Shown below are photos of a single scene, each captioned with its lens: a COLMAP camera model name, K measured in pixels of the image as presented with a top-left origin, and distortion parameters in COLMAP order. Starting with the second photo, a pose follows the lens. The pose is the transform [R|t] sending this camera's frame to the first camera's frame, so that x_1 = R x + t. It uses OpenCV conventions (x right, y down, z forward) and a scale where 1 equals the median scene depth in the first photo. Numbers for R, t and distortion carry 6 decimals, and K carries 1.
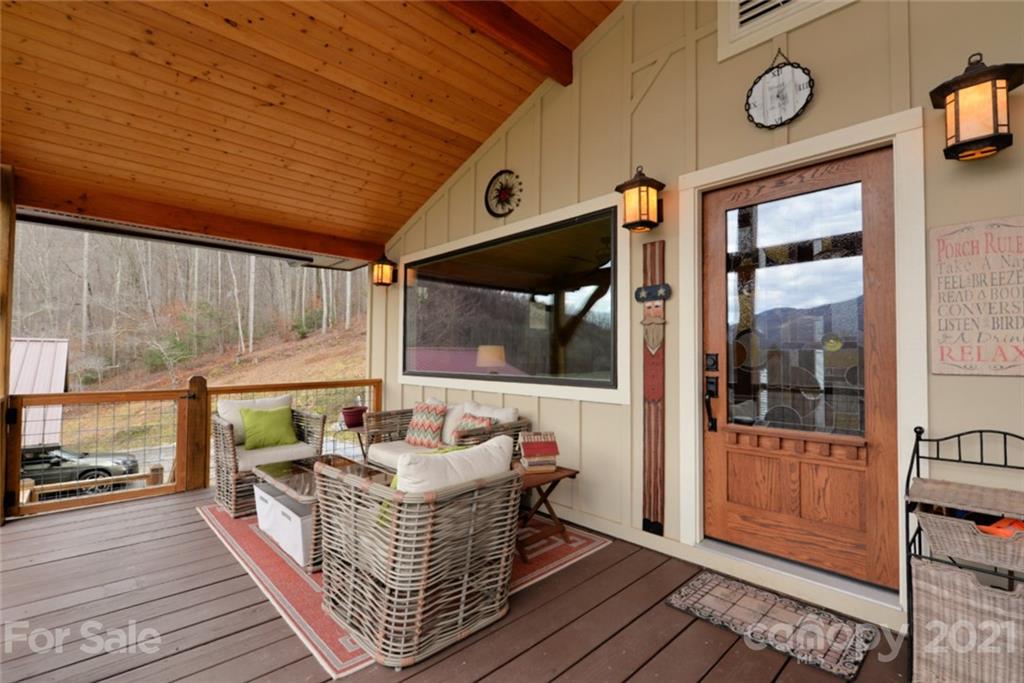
lens RADIAL K [[451.0, 0, 513.8], [0, 451.0, 343.4], [0, 0, 1]] dist [-0.013283, -0.000413]
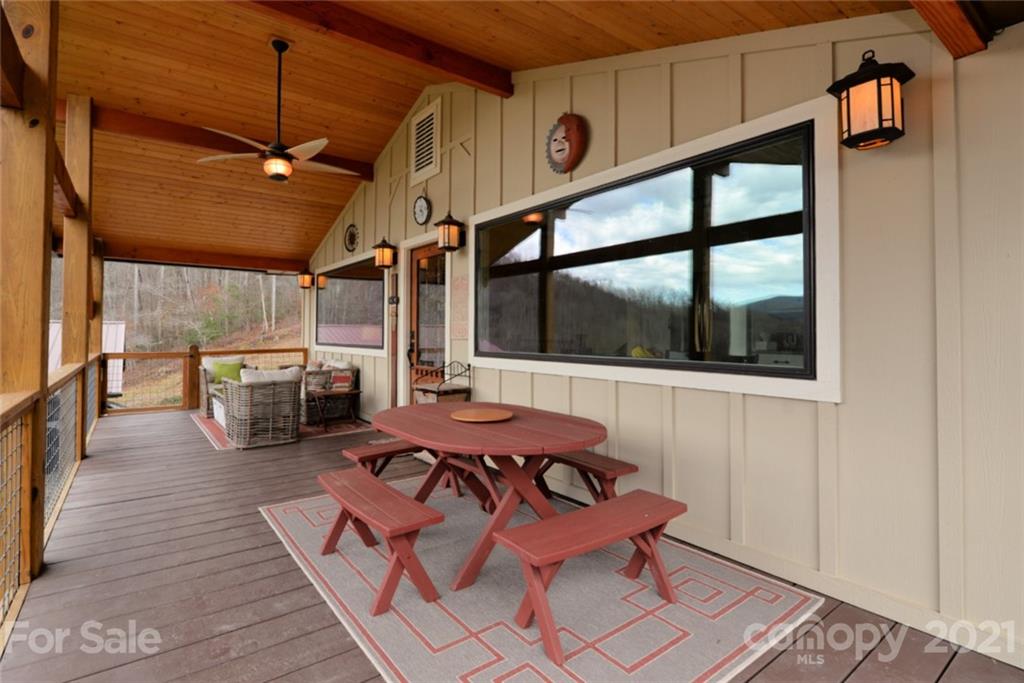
lens RADIAL K [[483.3, 0, 485.8], [0, 483.3, 325.6], [0, 0, 1]] dist [-0.016772, 0.000144]
pose [[0.990618, -0.005429, -0.136552, 0.559435], [0.007056, 0.999910, 0.011435, -0.012822], [0.136478, -0.012292, 0.990567, -0.578584]]
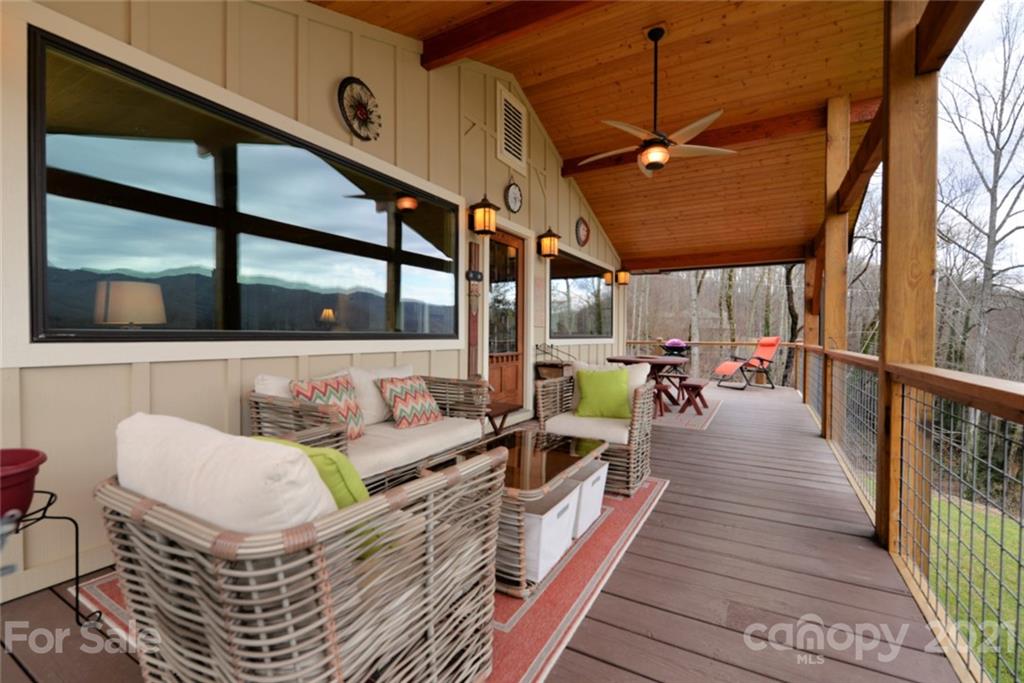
lens RADIAL K [[451.0, 0, 513.8], [0, 451.0, 343.4], [0, 0, 1]] dist [-0.013283, -0.000413]
pose [[-0.285052, -0.025483, 0.958173, -0.675691], [-0.028421, 0.999432, 0.018125, 0.048847], [-0.958091, -0.022066, -0.285614, 0.730456]]
